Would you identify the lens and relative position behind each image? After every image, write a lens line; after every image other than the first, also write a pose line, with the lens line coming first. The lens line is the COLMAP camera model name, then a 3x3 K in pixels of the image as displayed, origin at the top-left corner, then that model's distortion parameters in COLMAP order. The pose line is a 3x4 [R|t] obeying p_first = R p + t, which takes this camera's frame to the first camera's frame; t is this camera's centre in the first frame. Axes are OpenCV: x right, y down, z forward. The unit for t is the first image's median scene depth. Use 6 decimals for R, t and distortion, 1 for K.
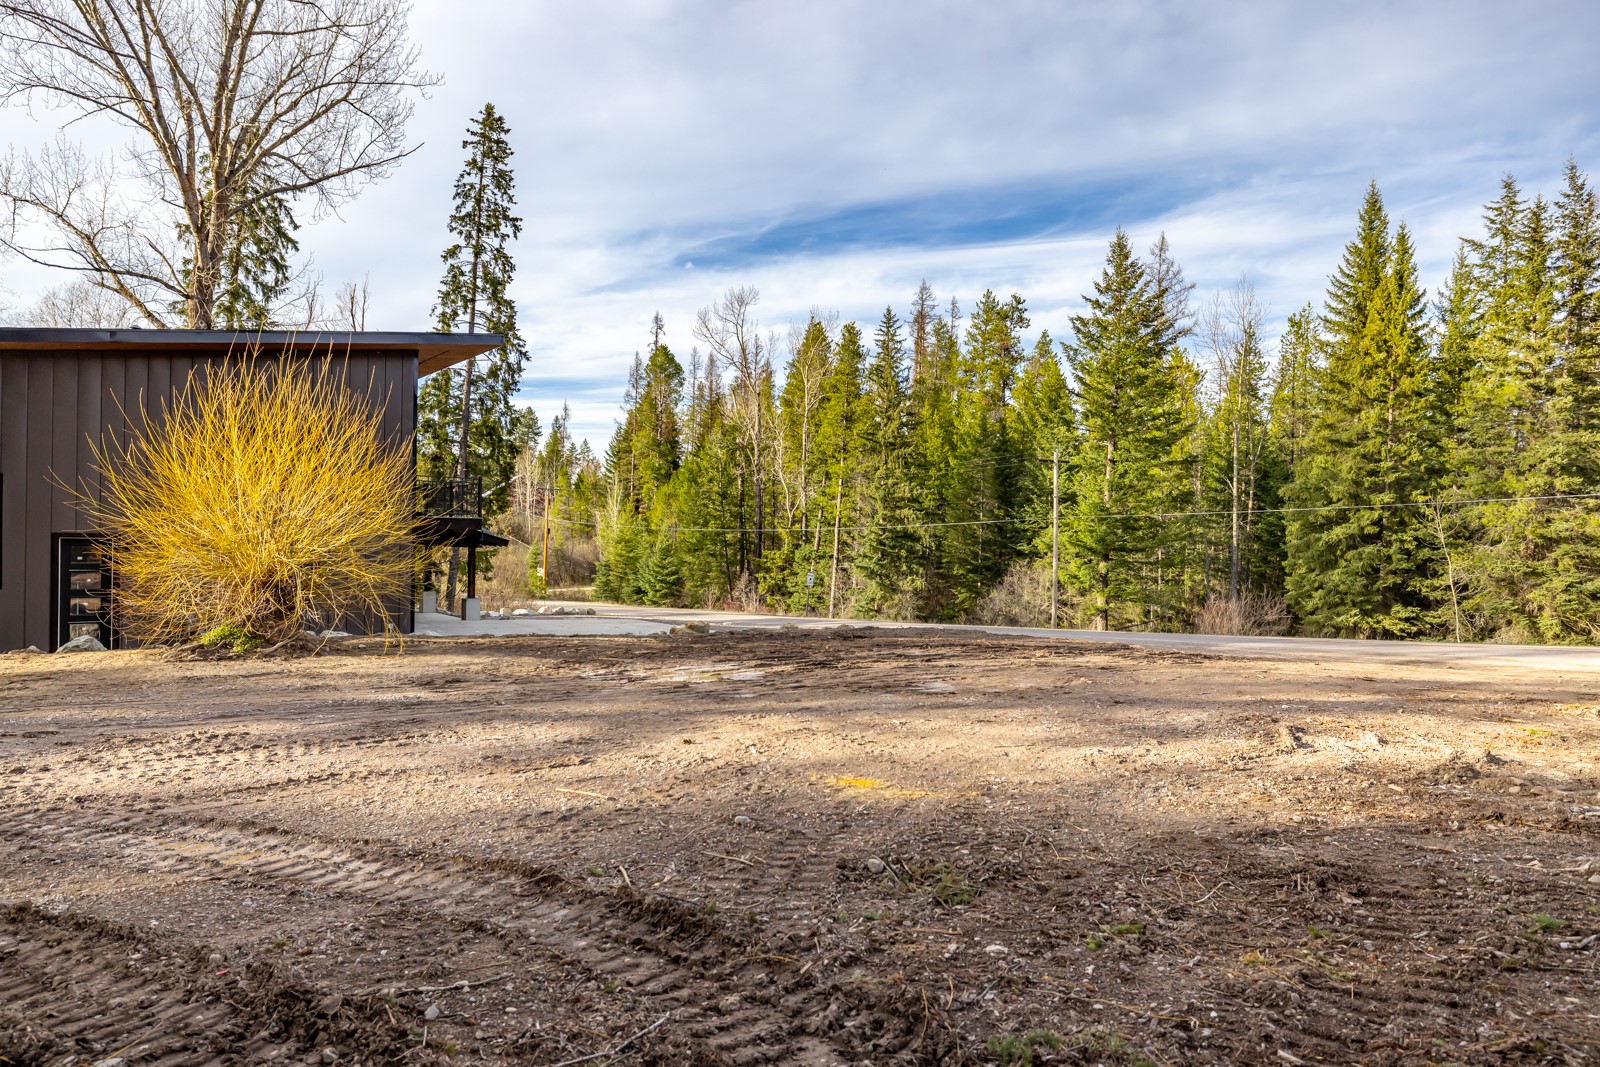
lens RADIAL K [[969.1, 0, 797.0], [0, 969.1, 542.6], [0, 0, 1]] dist [-0.003242, -0.000032]
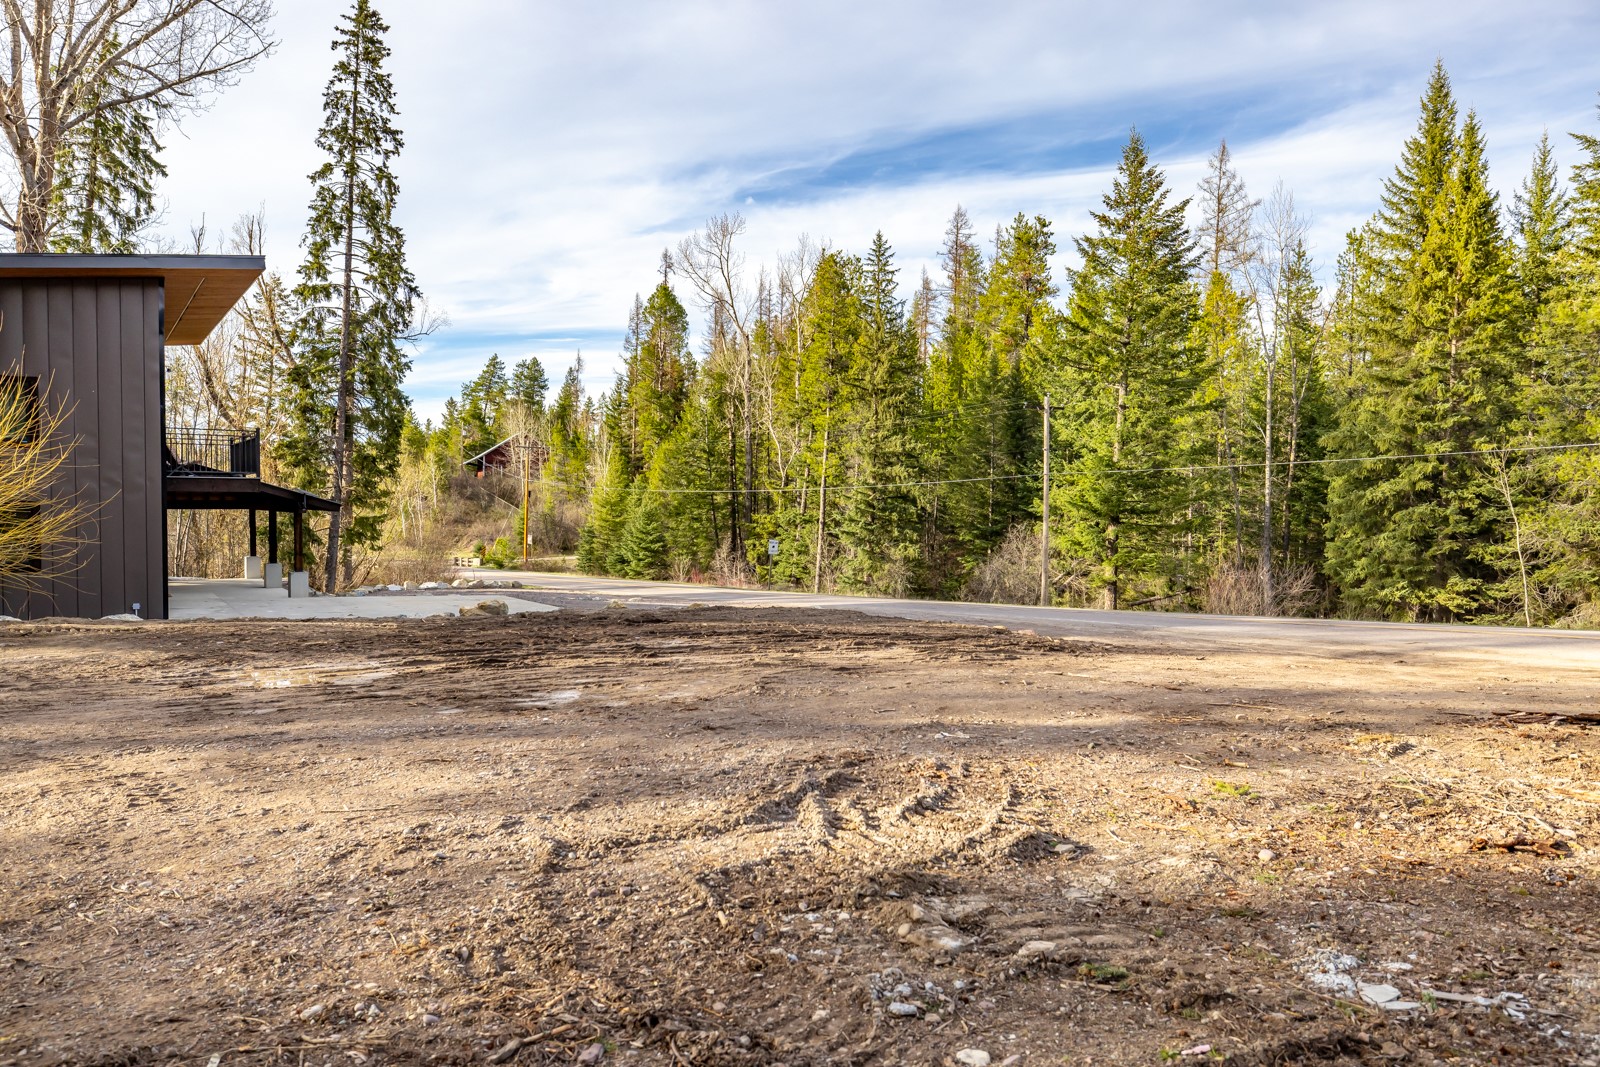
lens RADIAL K [[1061.2, 0, 800.2], [0, 1061.2, 541.6], [0, 0, 1]] dist [-0.000109, -0.001974]
pose [[0.998324, -0.003805, -0.057740, 0.107726], [0.005754, 0.999418, 0.033632, 0.001014], [0.057579, -0.033908, 0.997765, 0.057327]]
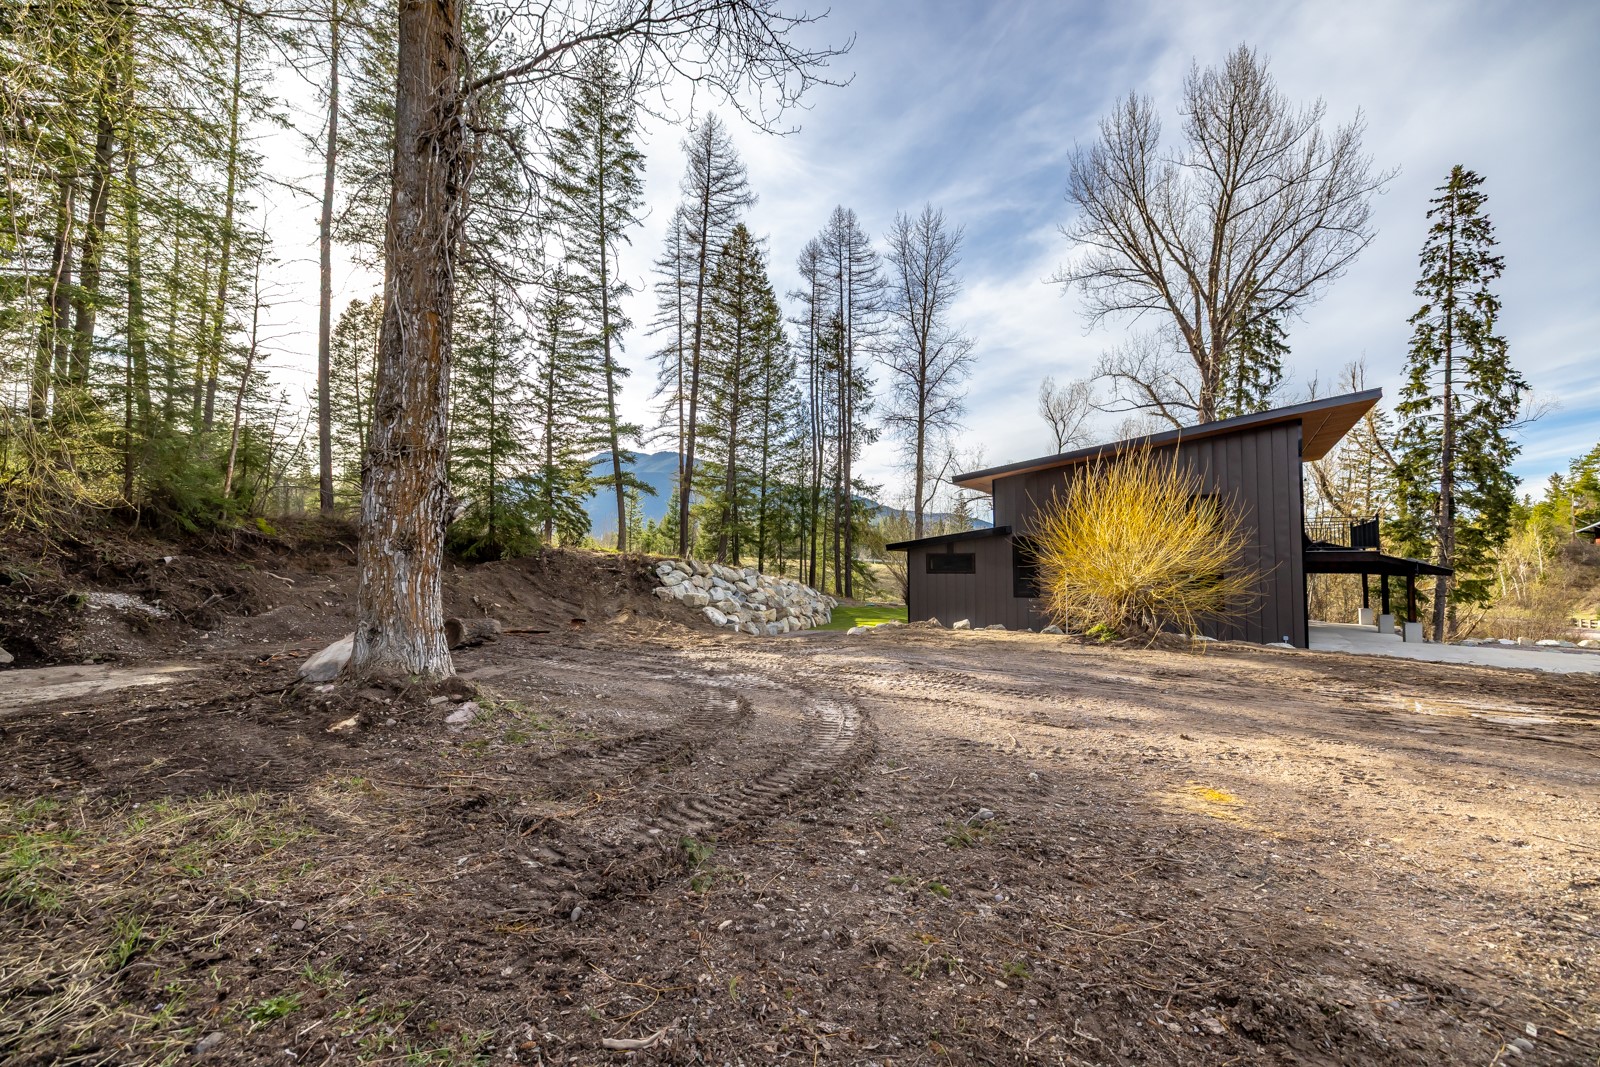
lens RADIAL K [[668.3, 0, 797.0], [0, 668.3, 537.3], [0, 0, 1]] dist [0.005512, -0.001412]
pose [[0.333755, -0.052689, -0.941186, 0.105172], [0.001814, 0.998471, -0.055253, 0.000879], [0.942658, 0.016734, 0.333340, 0.055018]]
